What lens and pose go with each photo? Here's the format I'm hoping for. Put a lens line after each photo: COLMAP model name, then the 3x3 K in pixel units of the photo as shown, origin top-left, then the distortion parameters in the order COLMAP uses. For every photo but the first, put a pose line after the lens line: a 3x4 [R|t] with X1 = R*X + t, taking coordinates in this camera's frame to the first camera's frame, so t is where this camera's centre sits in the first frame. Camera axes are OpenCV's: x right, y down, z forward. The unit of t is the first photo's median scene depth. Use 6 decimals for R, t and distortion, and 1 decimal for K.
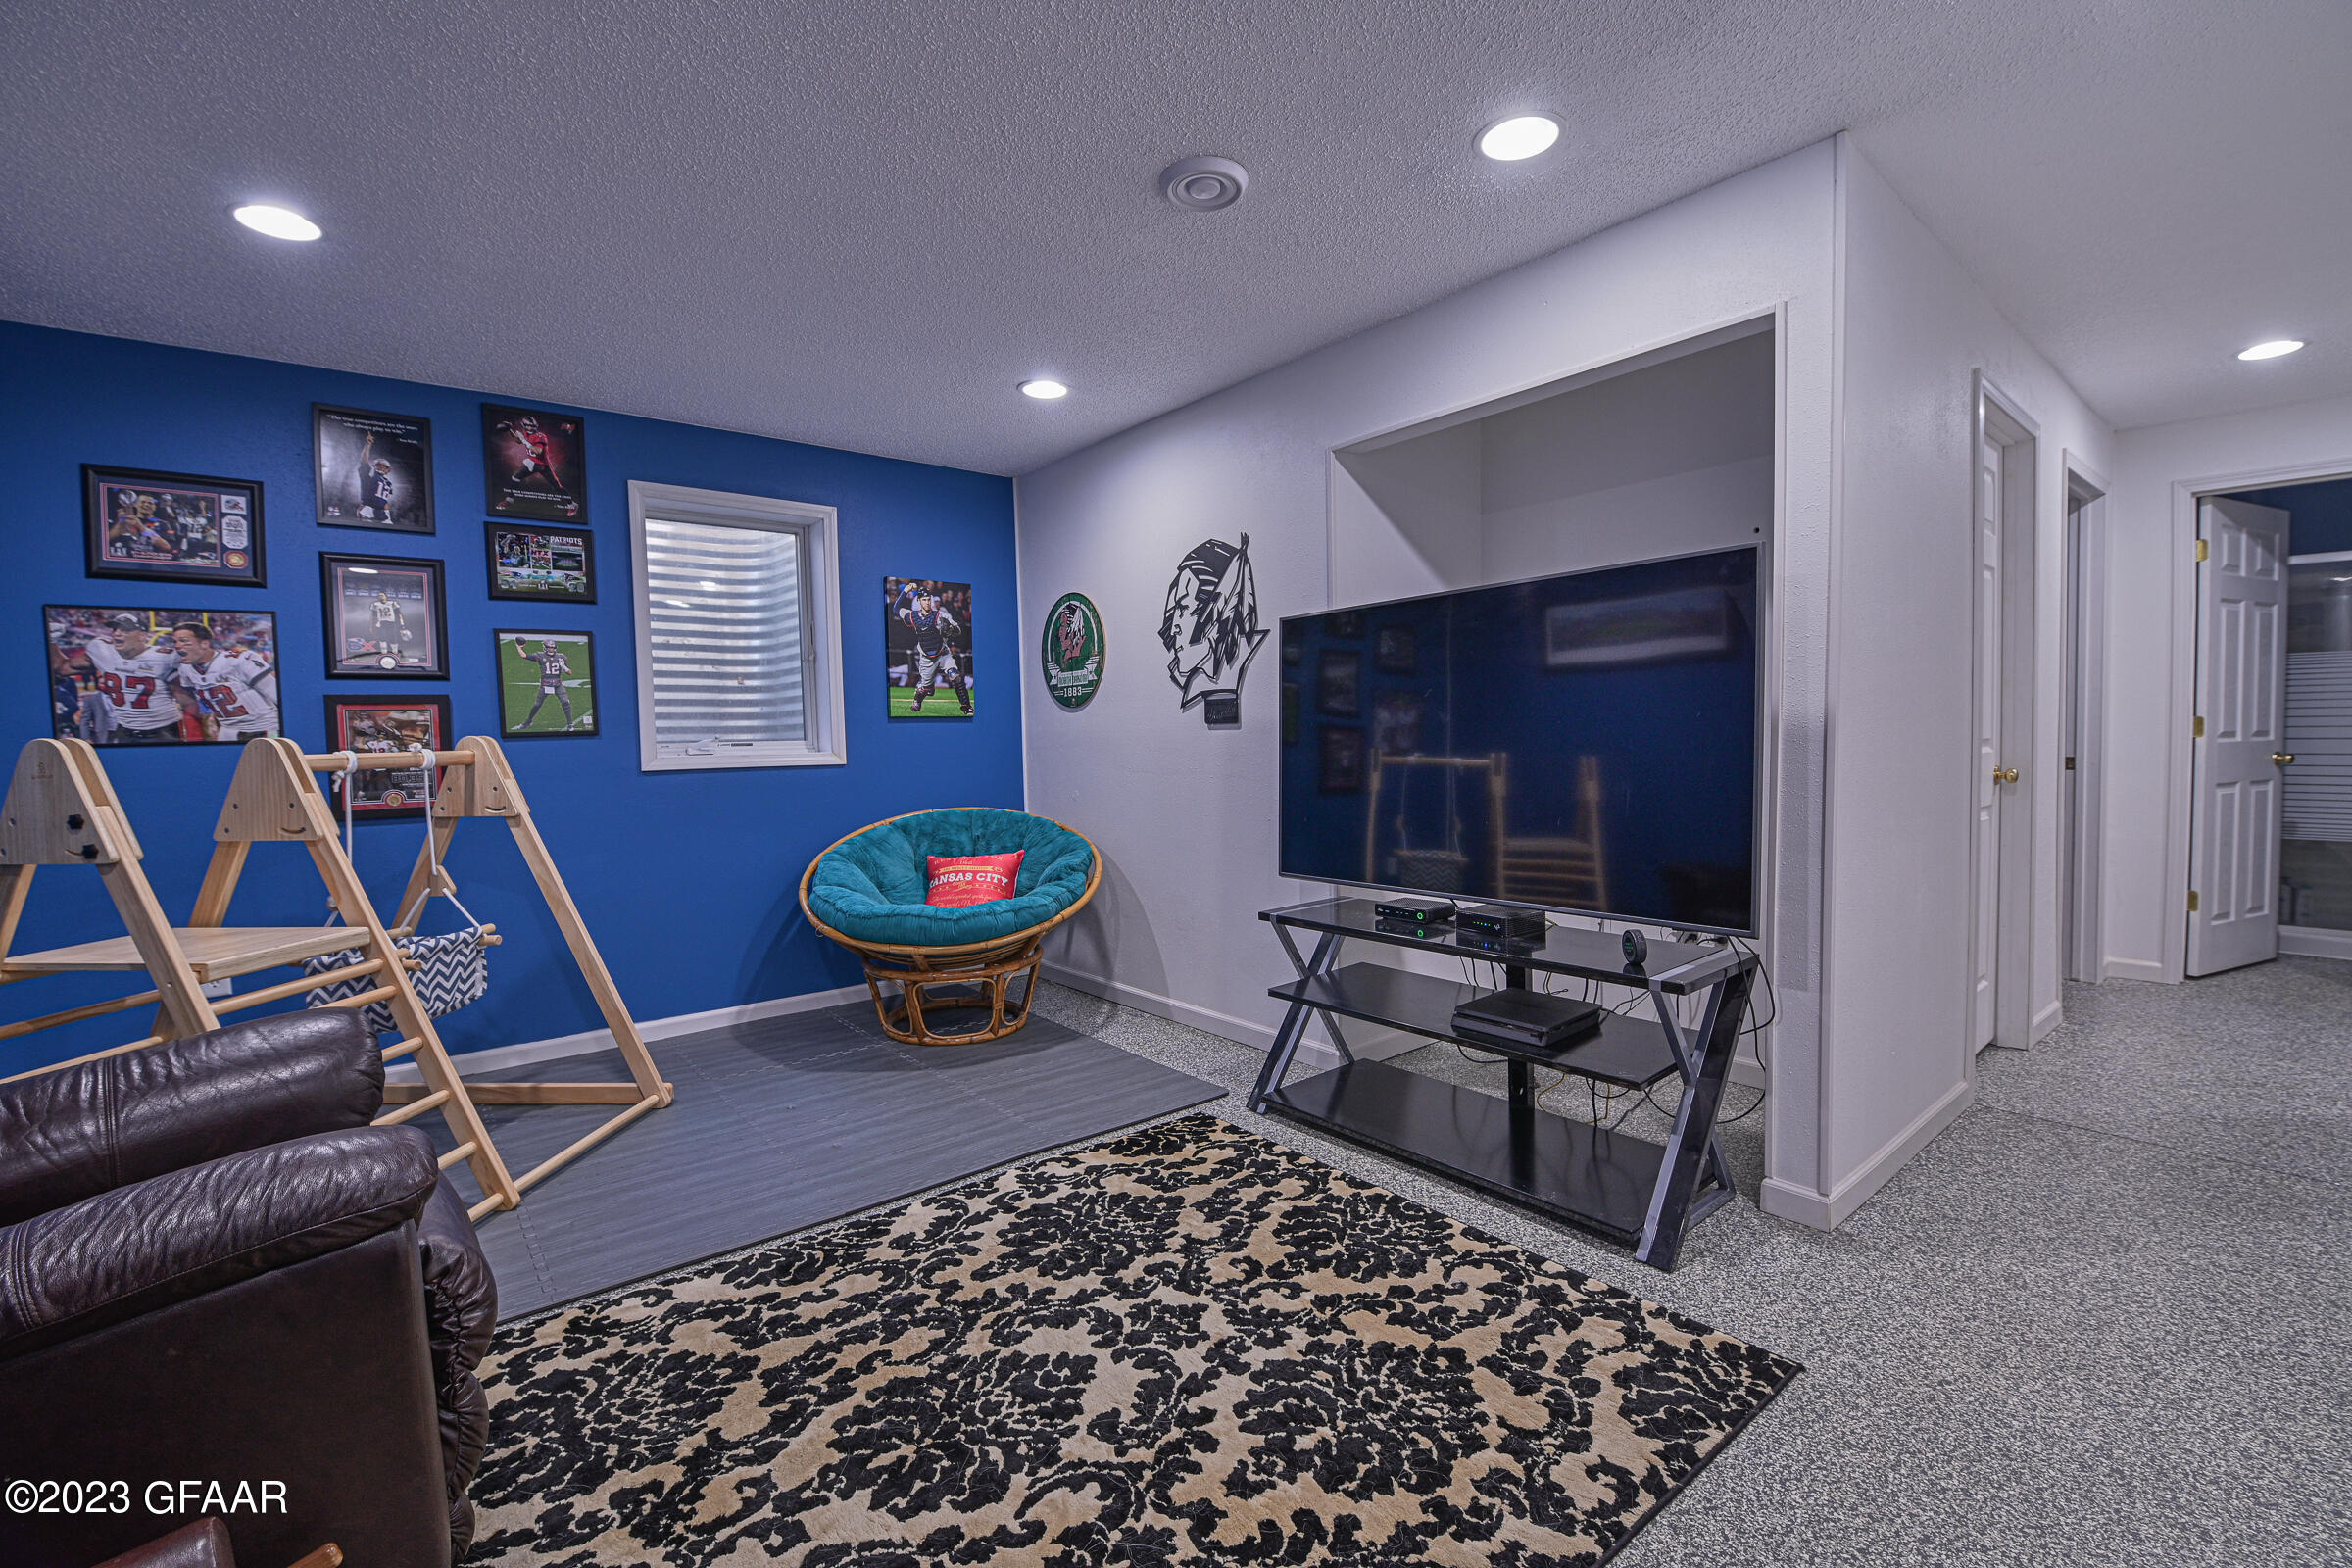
lens RADIAL K [[1014.2, 0, 1184.7], [0, 1014.2, 785.9], [0, 0, 1]] dist [-0.003452, -0.001815]
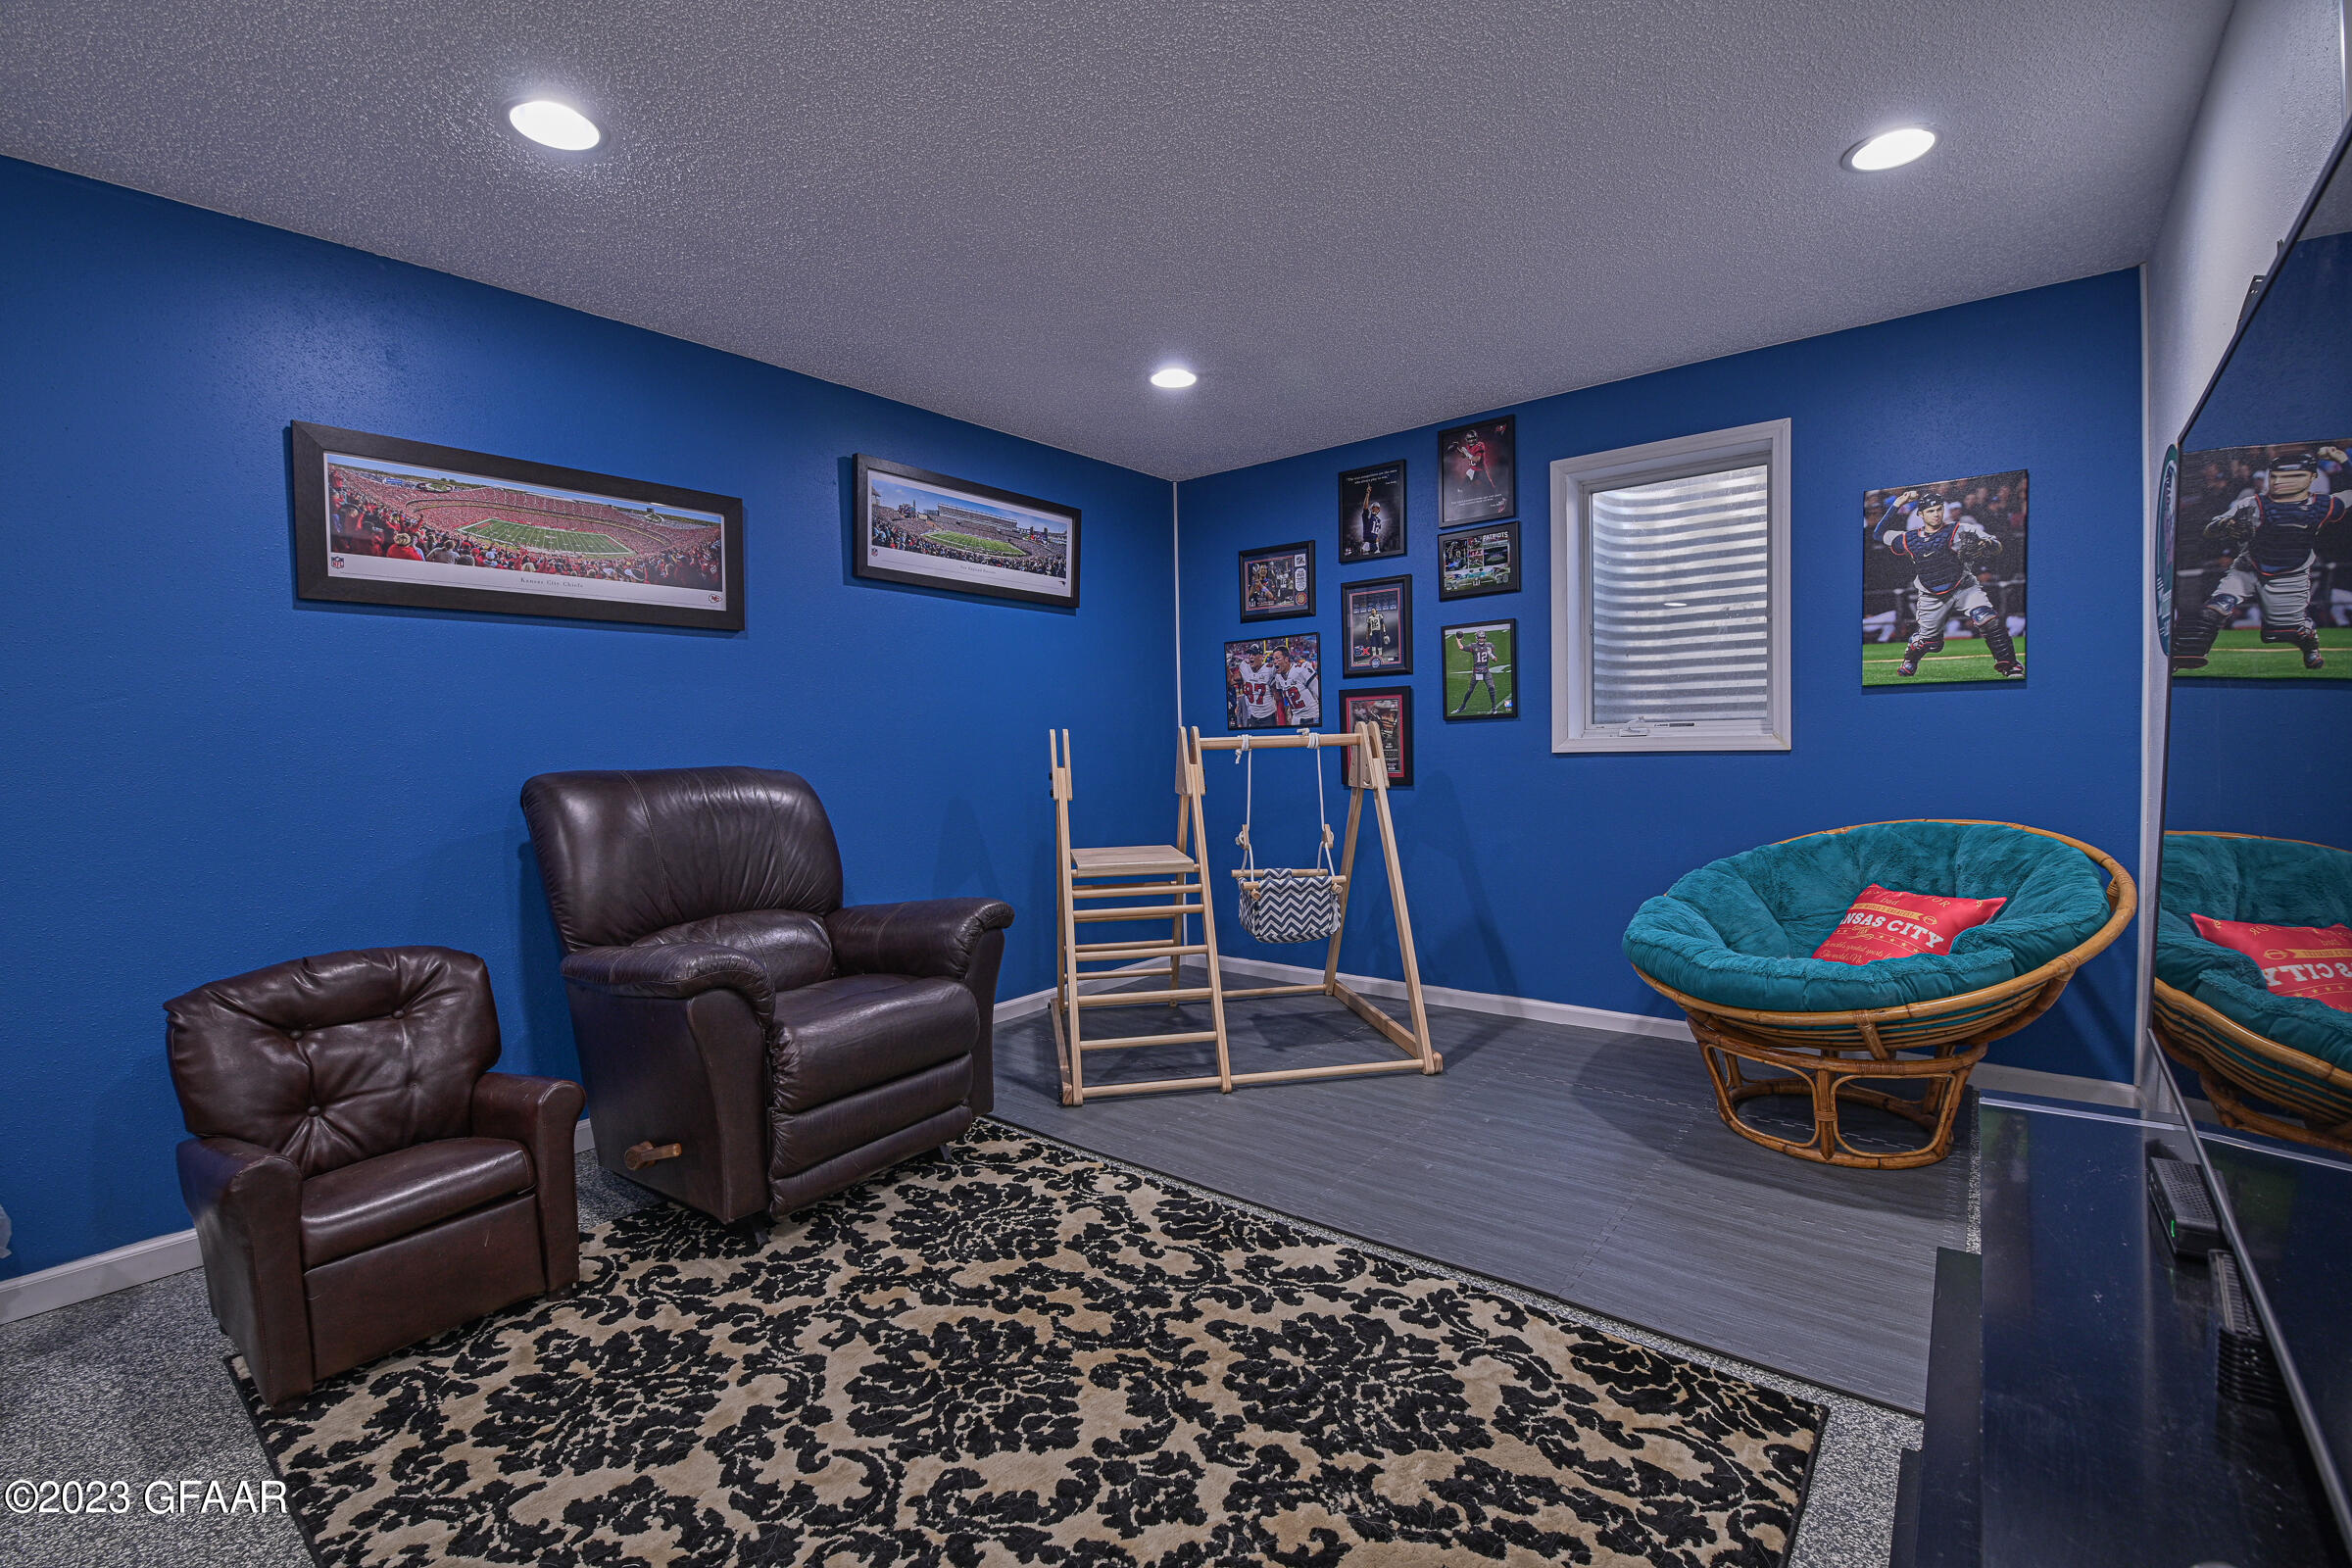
lens RADIAL K [[1014.2, 0, 1186.0], [0, 1014.2, 782.5], [0, 0, 1]] dist [-0.003452, -0.001815]
pose [[0.214175, 0.058200, -0.975060, 0.523956], [-0.026307, 0.998205, 0.053803, -0.042301], [0.976441, 0.014128, 0.215321, 0.620647]]
